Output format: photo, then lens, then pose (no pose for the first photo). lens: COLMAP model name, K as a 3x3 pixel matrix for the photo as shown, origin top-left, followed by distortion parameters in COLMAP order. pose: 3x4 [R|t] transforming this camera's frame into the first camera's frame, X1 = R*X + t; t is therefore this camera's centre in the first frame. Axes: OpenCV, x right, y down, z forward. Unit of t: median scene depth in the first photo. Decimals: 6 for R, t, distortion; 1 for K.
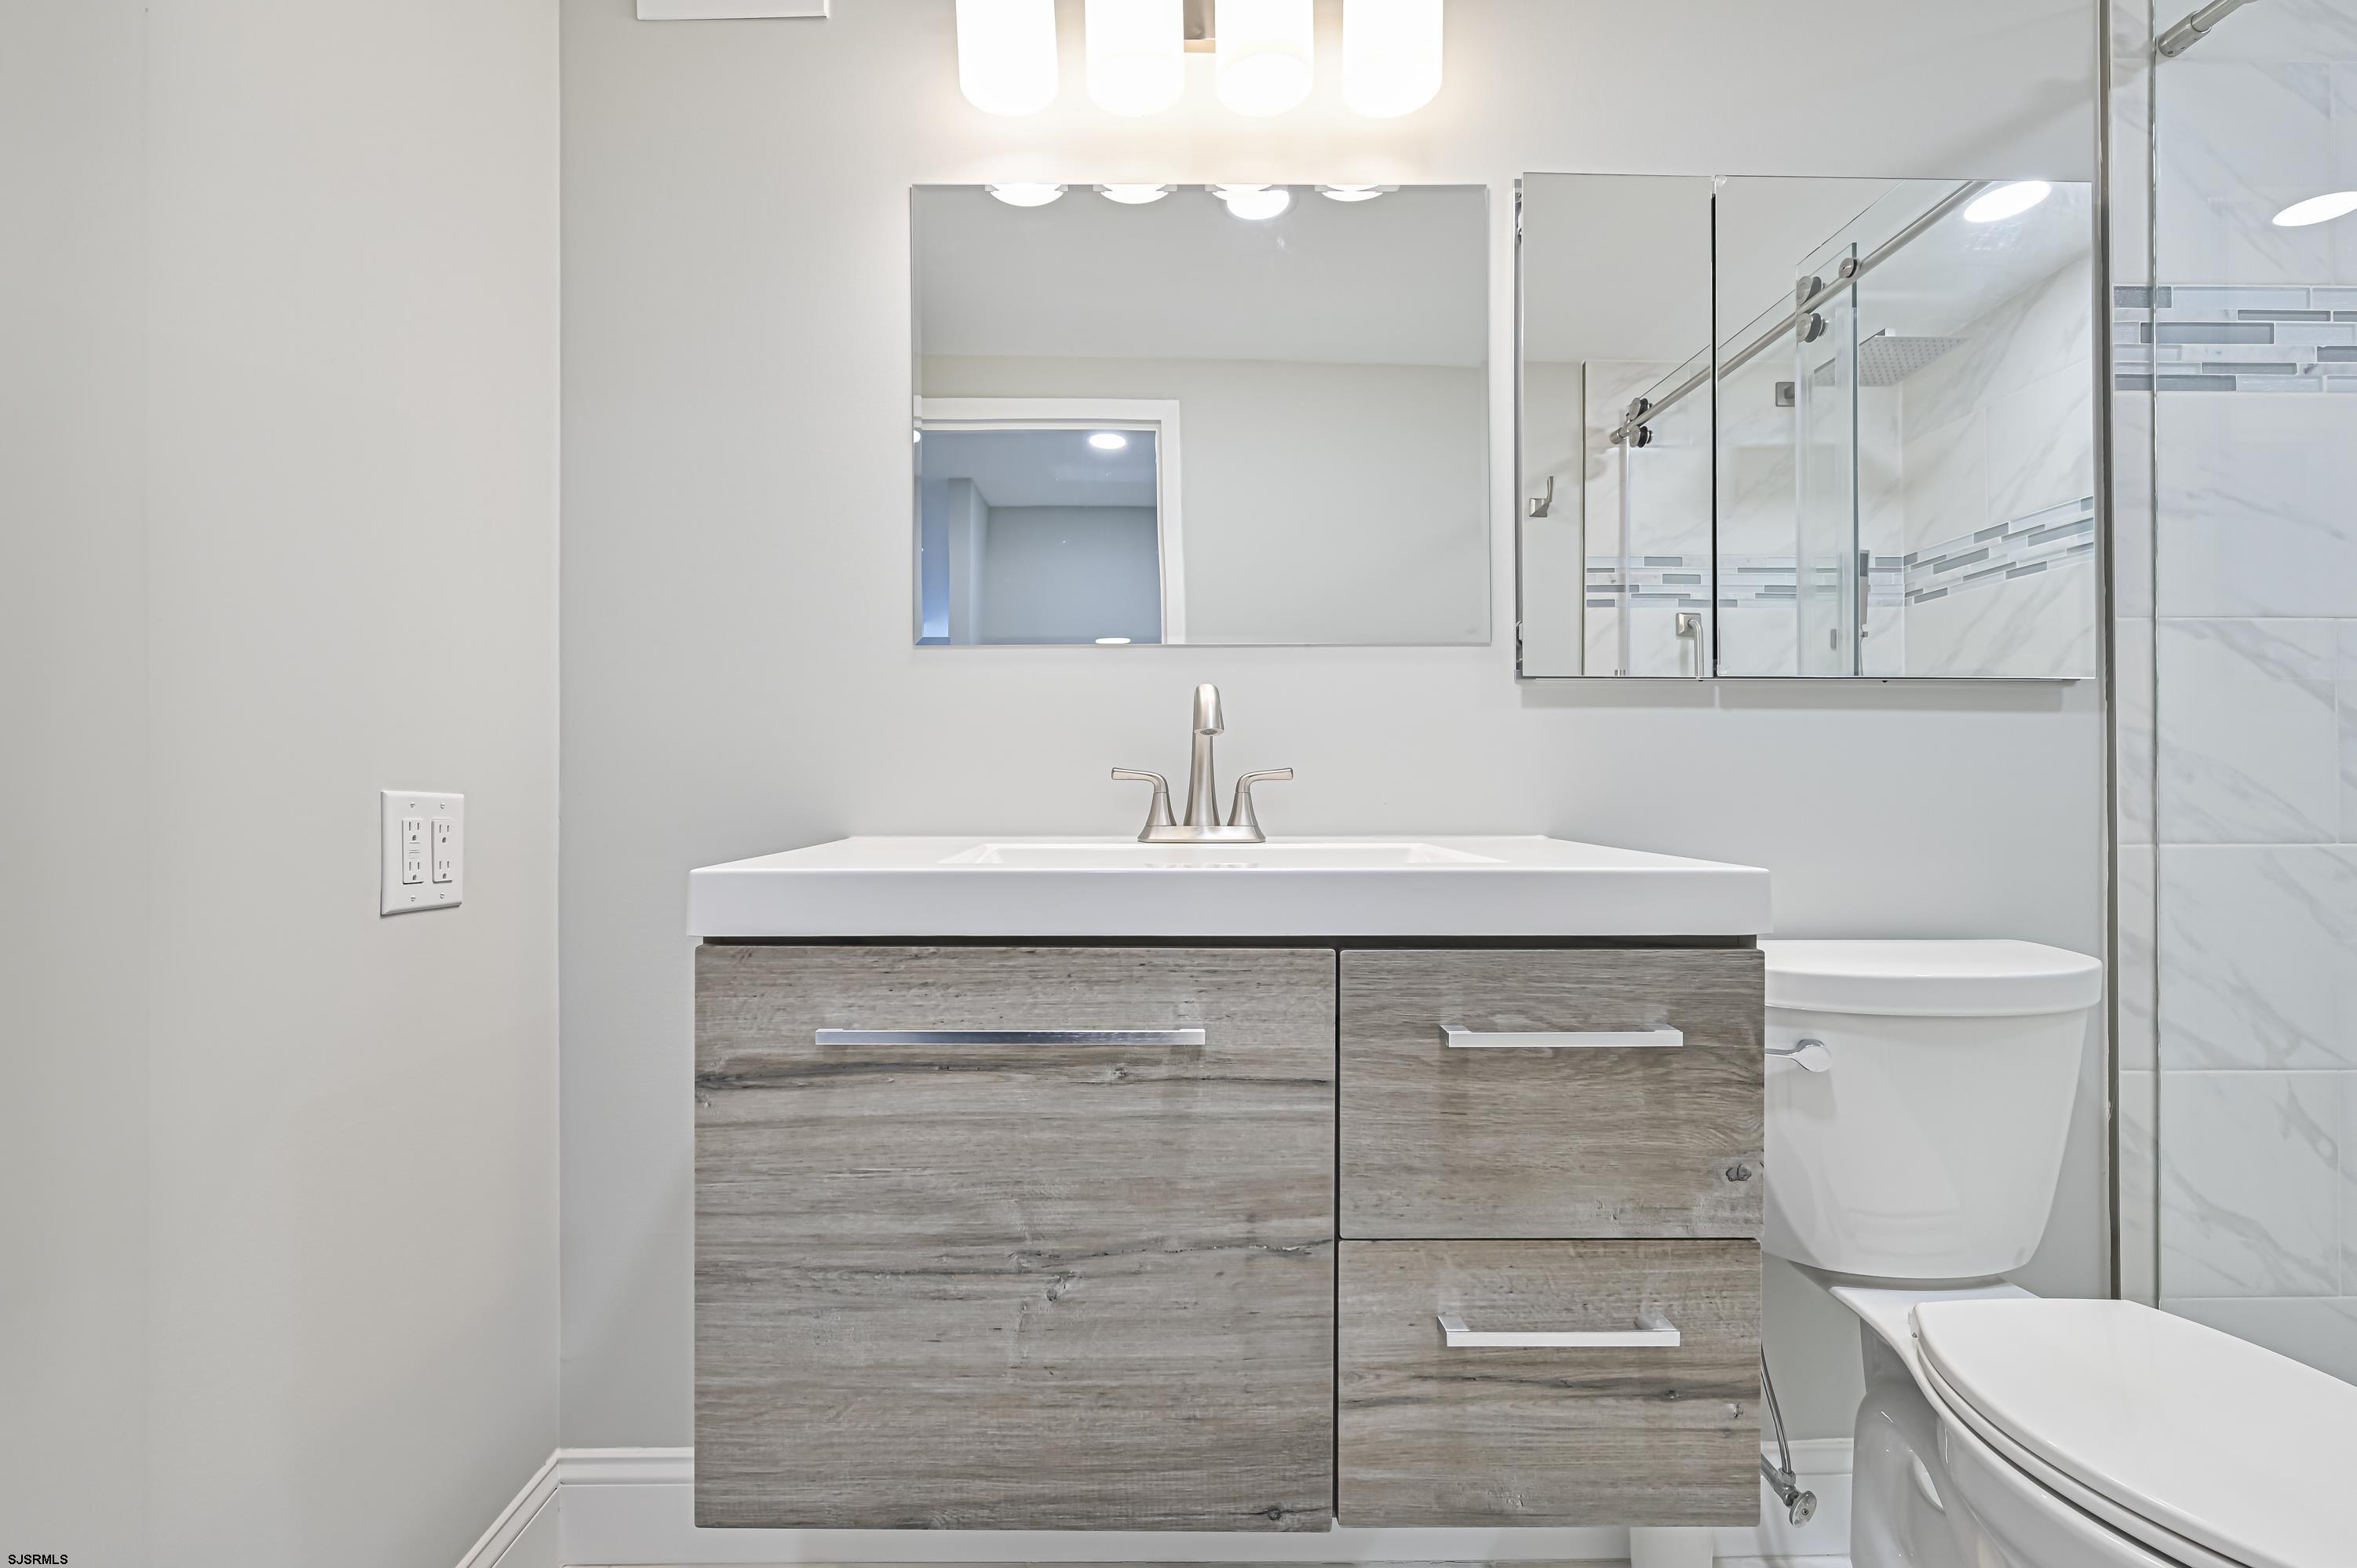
lens RADIAL K [[1001.5, 0, 1102.1], [0, 1001.5, 797.4], [0, 0, 1]] dist [0.000776, -0.001612]
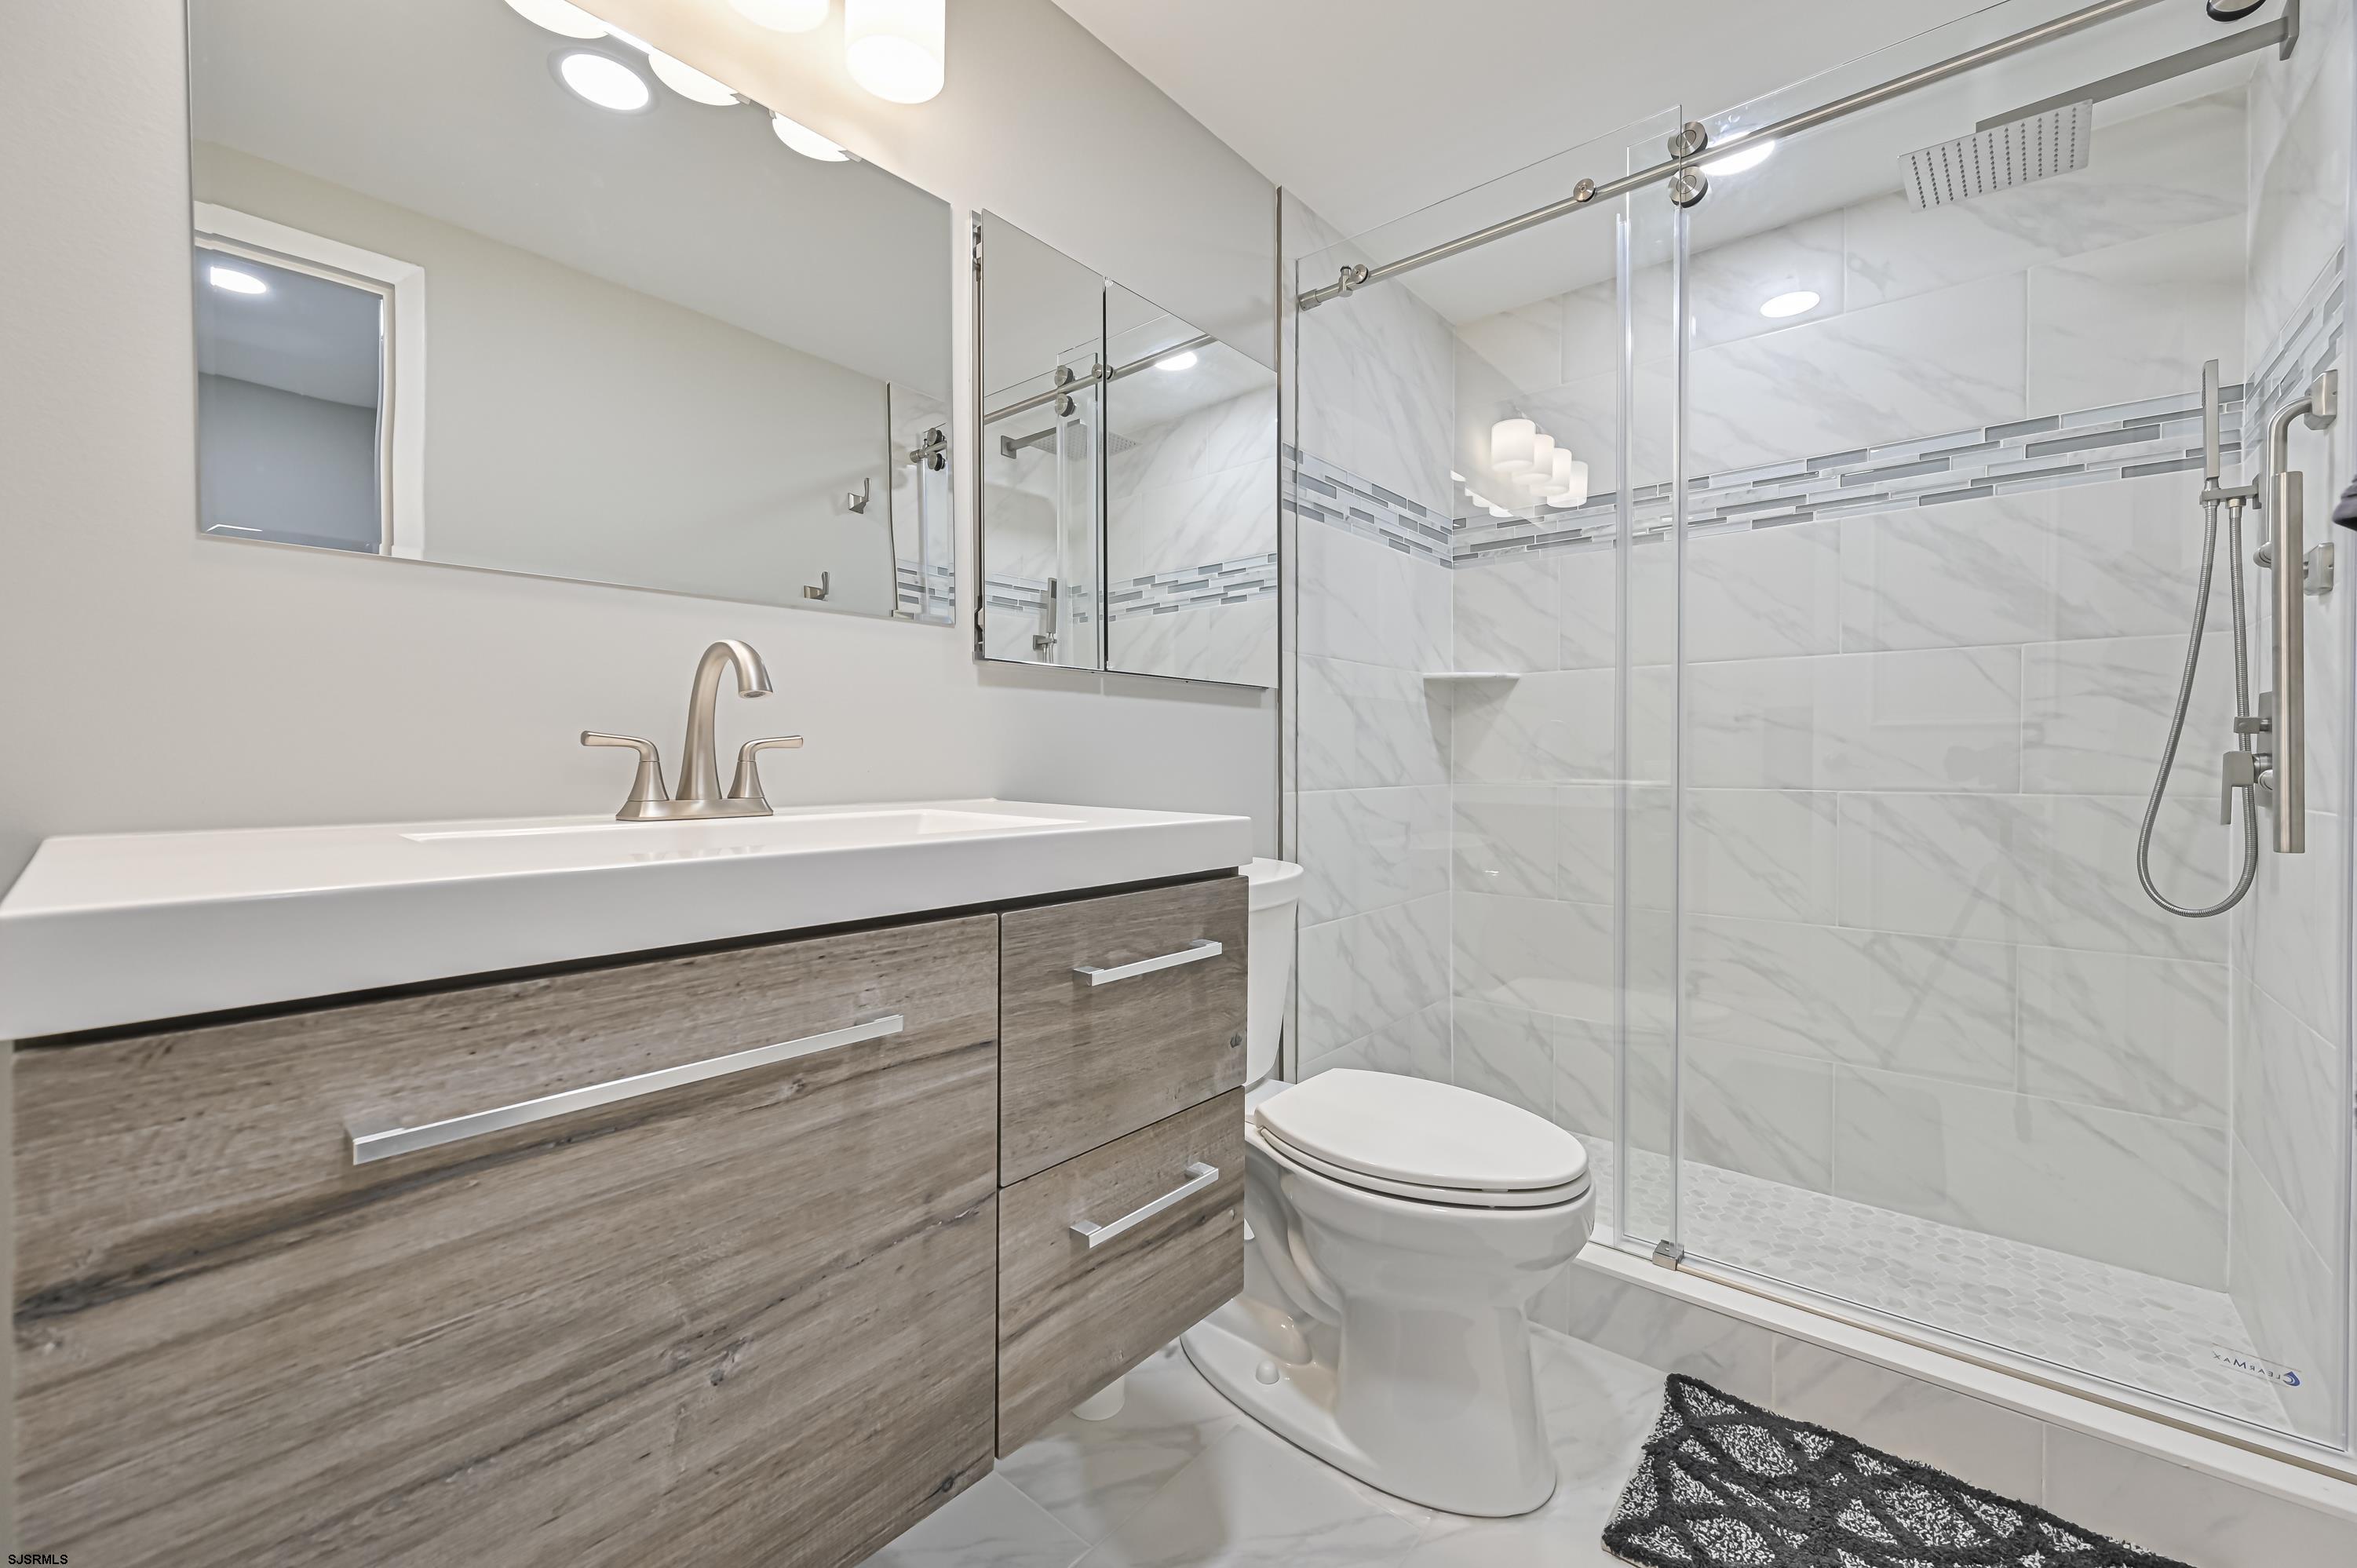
lens RADIAL K [[934.8, 0, 1182.0], [0, 934.8, 777.0], [0, 0, 1]] dist [-0.003622, 0.001141]
pose [[0.661469, -0.014578, 0.749831, -0.362409], [0.003746, 0.999863, 0.016134, -0.004245], [-0.749963, -0.007863, 0.661433, 0.215653]]
